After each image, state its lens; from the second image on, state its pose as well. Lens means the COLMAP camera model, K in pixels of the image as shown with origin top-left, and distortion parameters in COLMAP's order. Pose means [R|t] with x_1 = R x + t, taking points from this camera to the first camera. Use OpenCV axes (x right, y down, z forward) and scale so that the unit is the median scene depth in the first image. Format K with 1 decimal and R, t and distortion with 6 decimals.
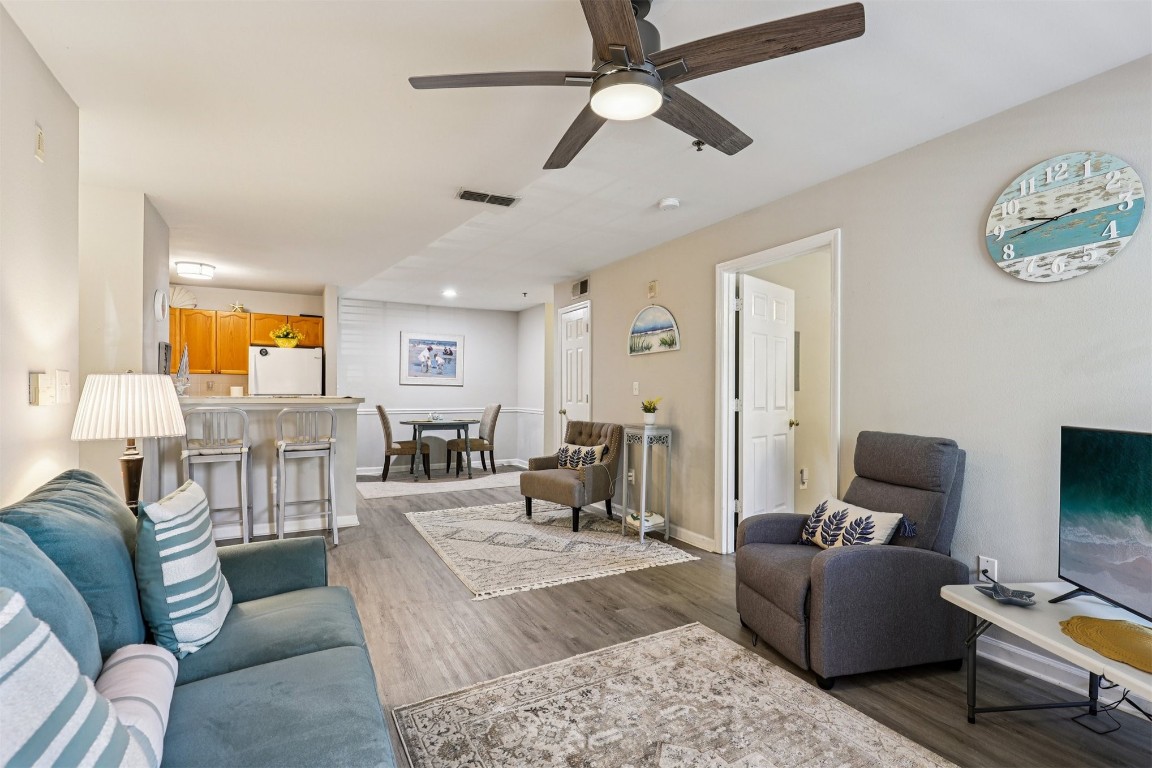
lens RADIAL K [[536.9, 0, 576.5], [0, 536.9, 393.4], [0, 0, 1]] dist [0.003066, 0.000650]
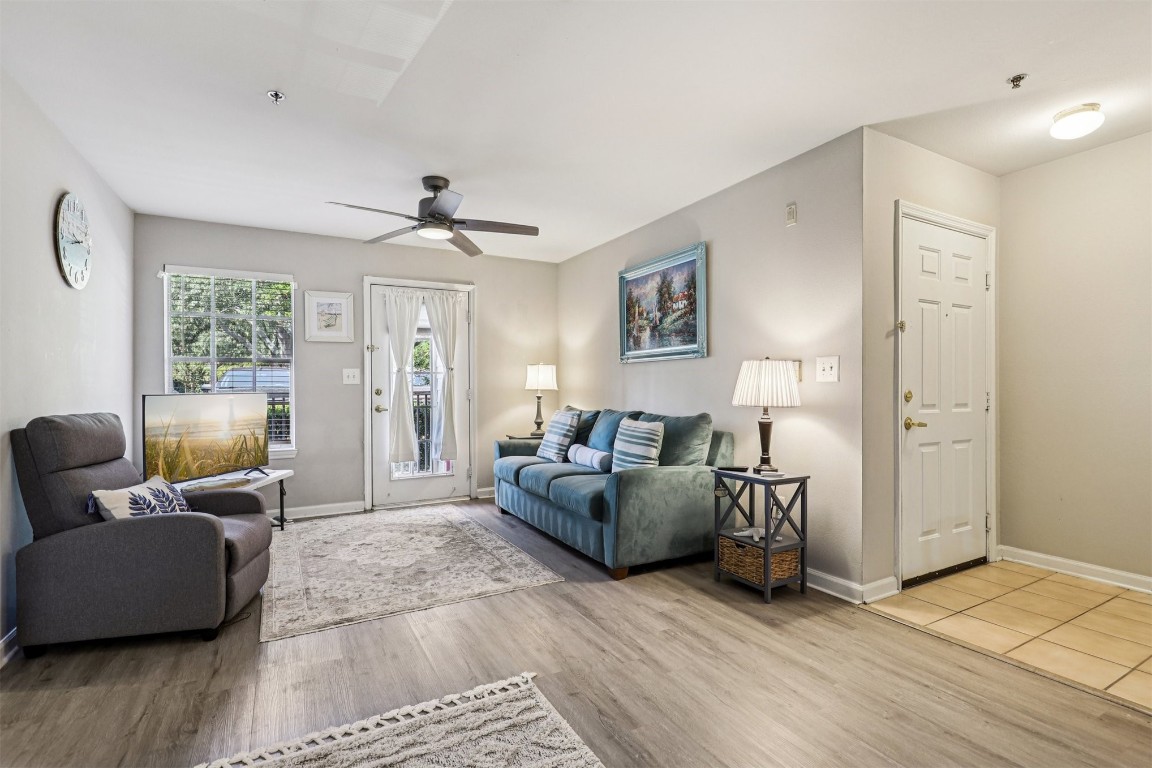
lens RADIAL K [[535.0, 0, 576.9], [0, 535.0, 377.9], [0, 0, 1]] dist [0.000858, 0.000068]
pose [[-0.999965, -0.000726, -0.008344, -0.327044], [-0.000629, 0.999932, -0.011620, 0.025507], [0.008352, -0.011614, -0.999898, 2.294716]]
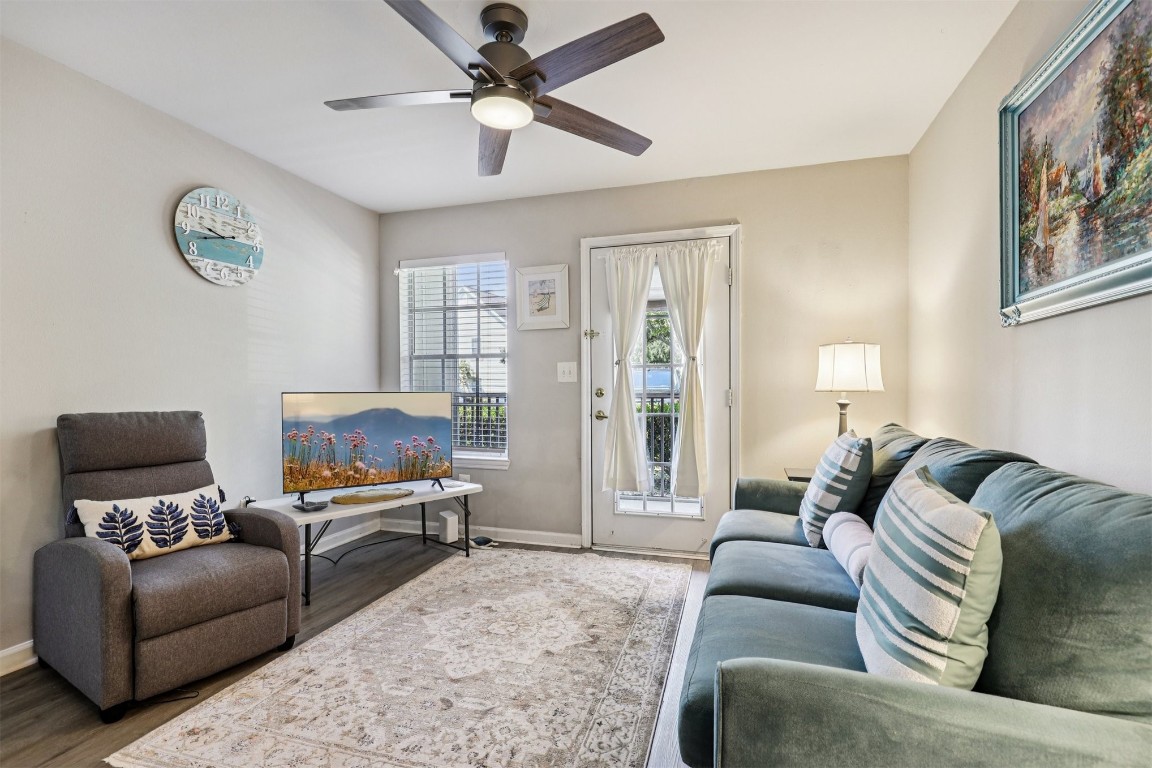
lens RADIAL K [[536.9, 0, 576.5], [0, 536.9, 393.4], [0, 0, 1]] dist [0.003066, 0.000650]
pose [[-0.700825, -0.009469, 0.713270, -0.650264], [0.000216, 0.999909, 0.013487, 0.038633], [-0.713333, 0.009606, -0.700759, 1.289267]]
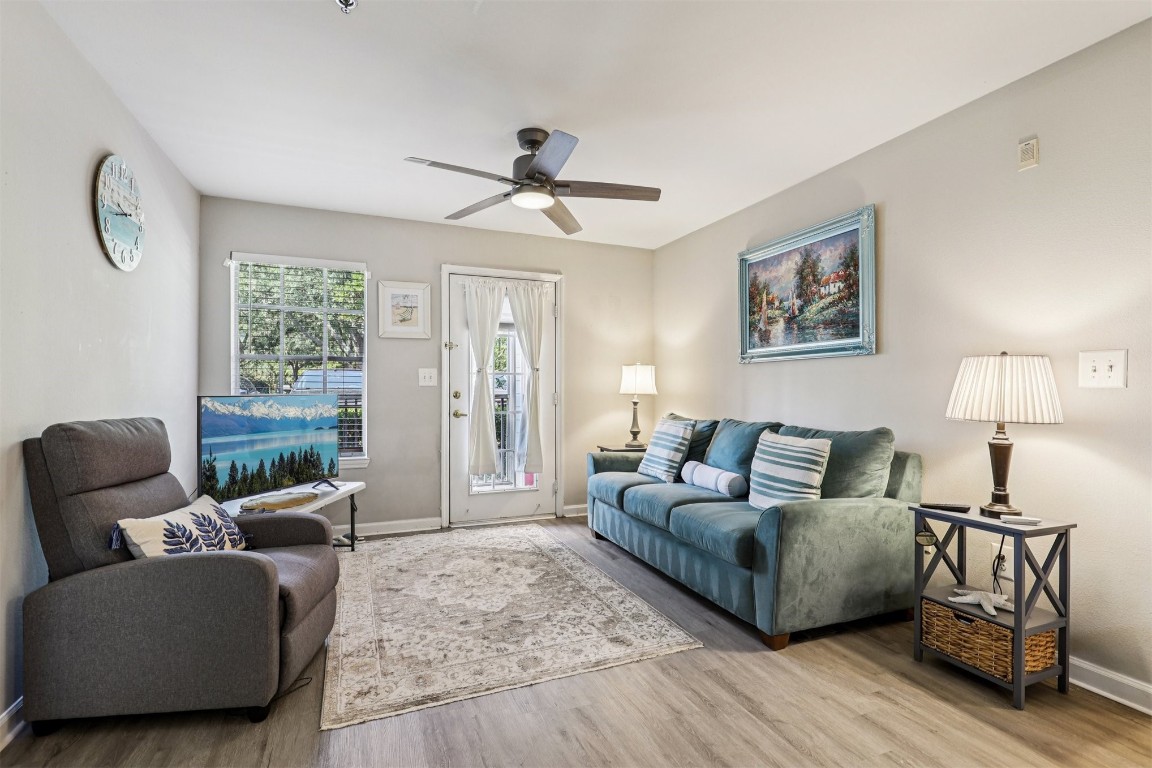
lens RADIAL K [[531.5, 0, 576.0], [0, 531.5, 384.0], [0, 0, 1]] dist [0.000102, 0.000213]
pose [[-0.994619, -0.008467, 0.103250, -0.162638], [-0.009258, 0.999931, -0.007181, 0.028332], [-0.103182, -0.008099, -0.994630, 1.973853]]
